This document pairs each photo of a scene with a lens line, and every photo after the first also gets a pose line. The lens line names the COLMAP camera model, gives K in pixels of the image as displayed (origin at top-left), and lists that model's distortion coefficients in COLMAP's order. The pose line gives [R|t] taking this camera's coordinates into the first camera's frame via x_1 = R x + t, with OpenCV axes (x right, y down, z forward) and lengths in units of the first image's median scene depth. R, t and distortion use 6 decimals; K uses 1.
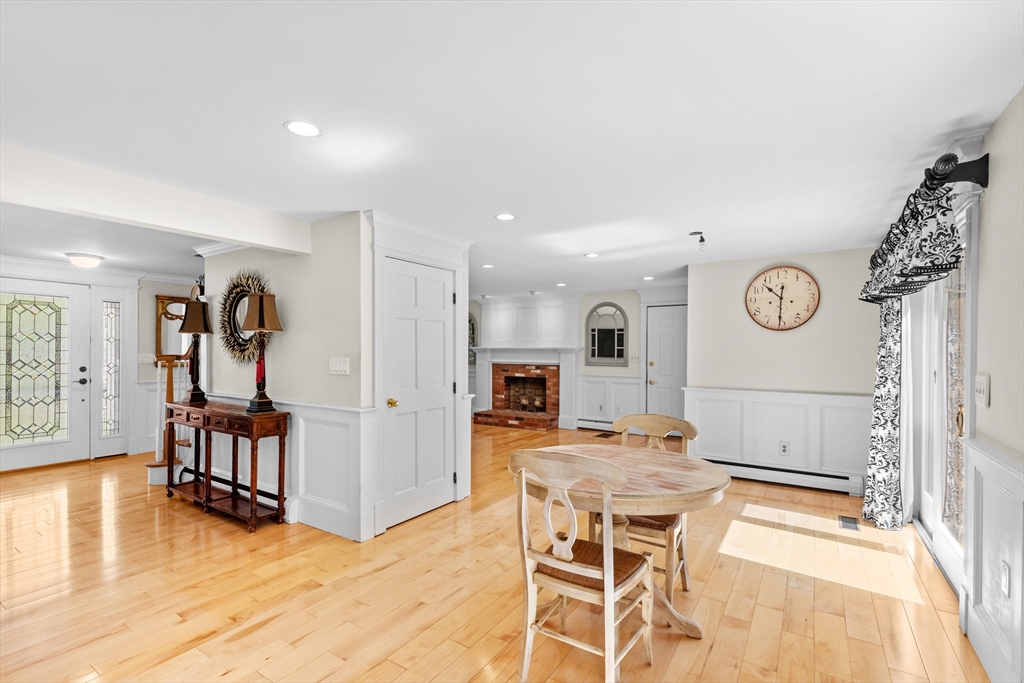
lens RADIAL K [[466.4, 0, 511.3], [0, 466.4, 348.1], [0, 0, 1]] dist [0.015799, -0.002883]
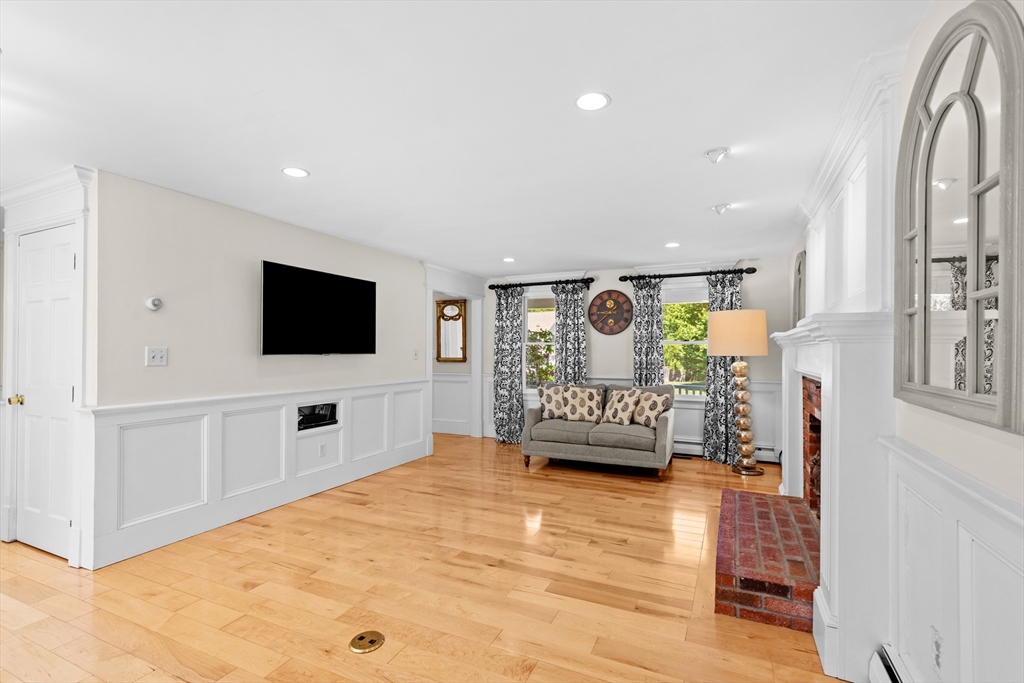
lens RADIAL K [[466.4, 0, 510.0], [0, 466.4, 347.7], [0, 0, 1]] dist [0.015799, -0.002883]
pose [[0.144887, -0.011445, -0.989382, 0.335335], [0.005105, 0.999928, -0.010820, 0.014994], [0.989435, -0.003484, 0.144935, 0.795957]]
